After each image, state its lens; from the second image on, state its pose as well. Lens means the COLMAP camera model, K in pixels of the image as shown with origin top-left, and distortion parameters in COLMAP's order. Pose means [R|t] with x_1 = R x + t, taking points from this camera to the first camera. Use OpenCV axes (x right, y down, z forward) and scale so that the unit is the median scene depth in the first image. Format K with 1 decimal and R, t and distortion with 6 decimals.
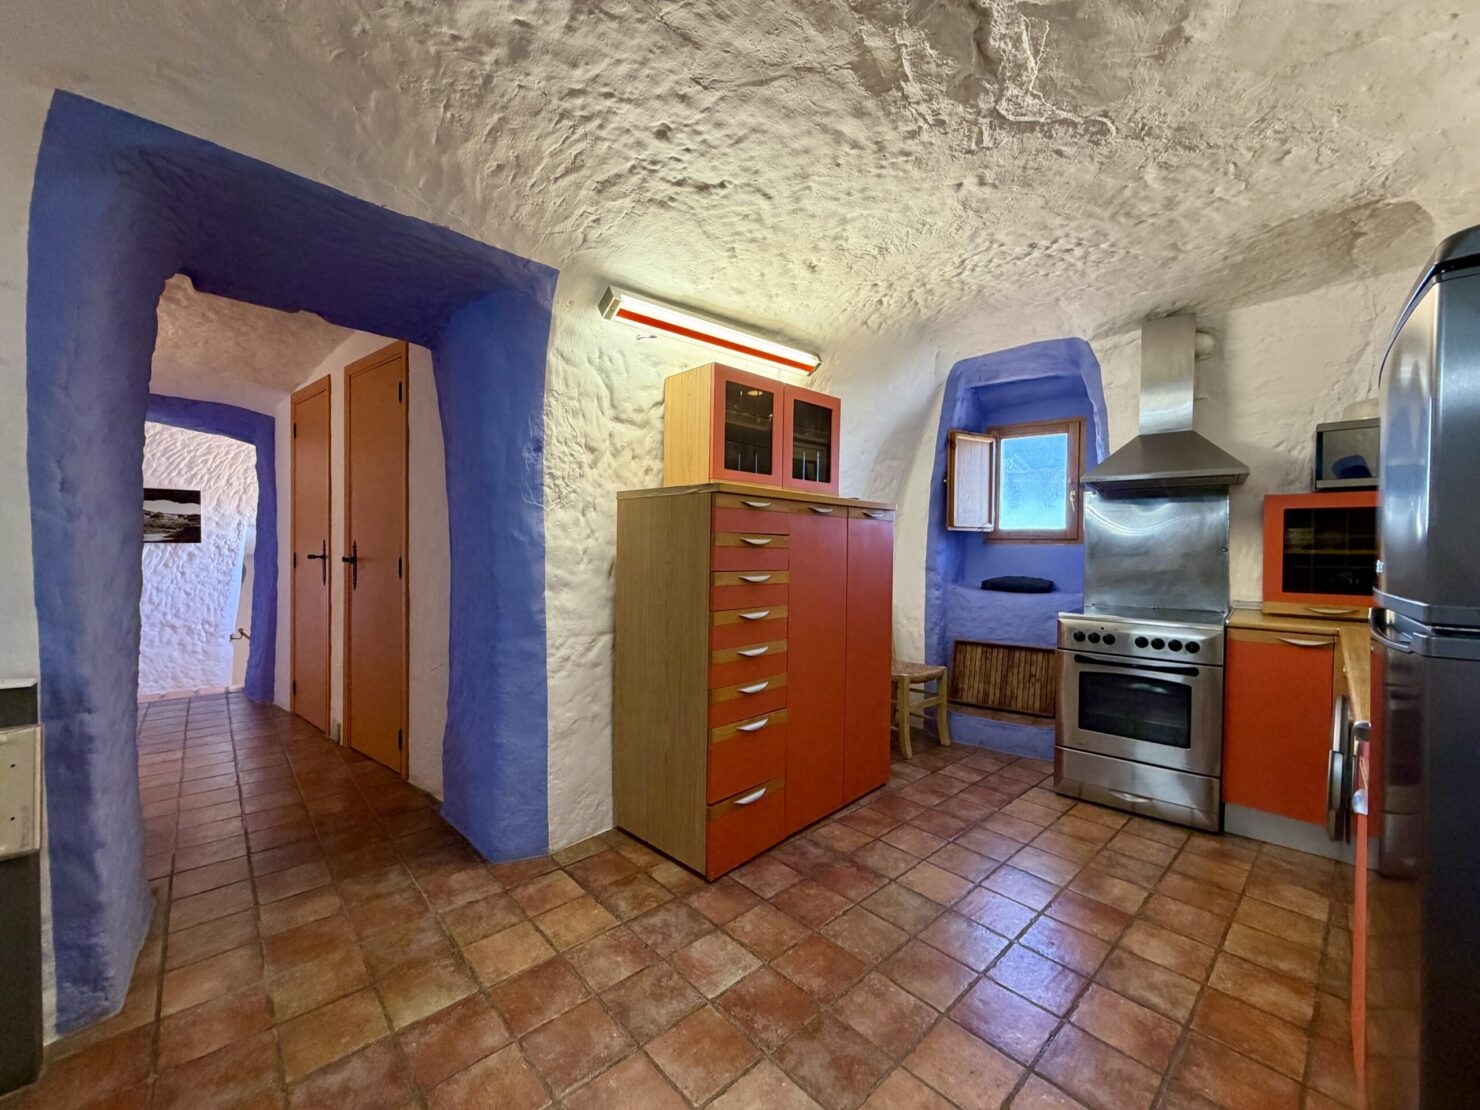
lens RADIAL K [[589.1, 0, 737.7], [0, 589.1, 555.9], [0, 0, 1]] dist [0.004446, 0.000225]
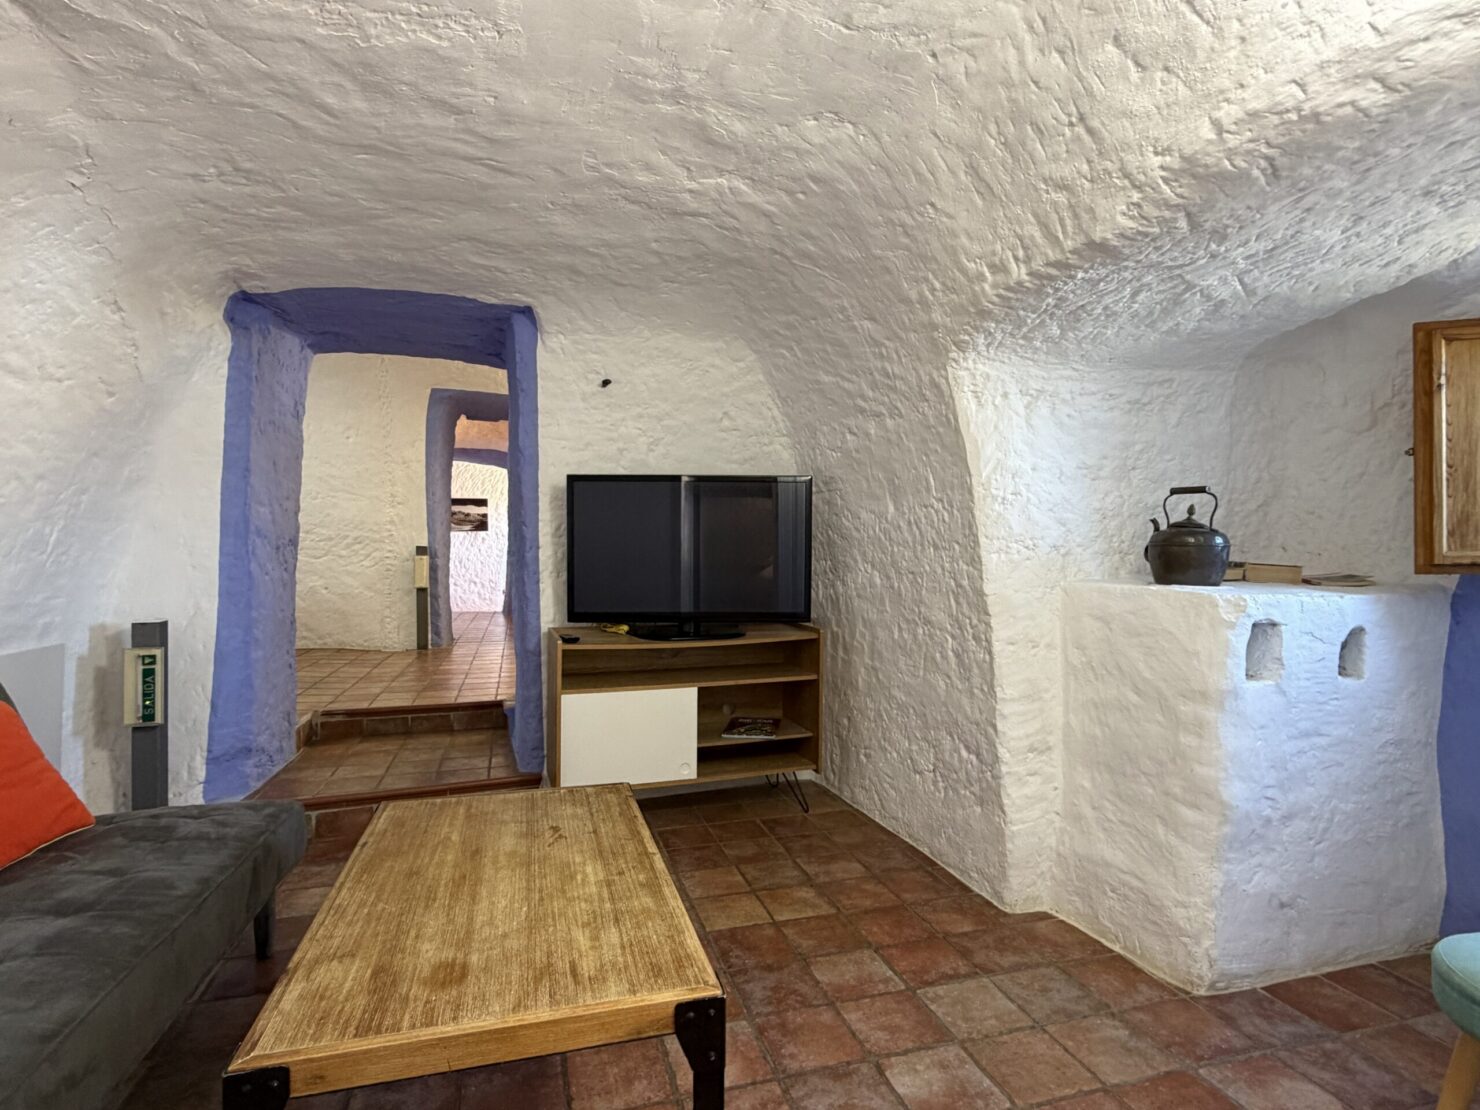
lens RADIAL K [[777.2, 0, 741.6], [0, 777.2, 555.4], [0, 0, 1]] dist [-0.002850, -0.000096]
pose [[0.896021, -0.012115, -0.443846, 0.677381], [0.003722, 0.999797, -0.019776, 0.092061], [0.443996, 0.016068, 0.895885, -0.614023]]
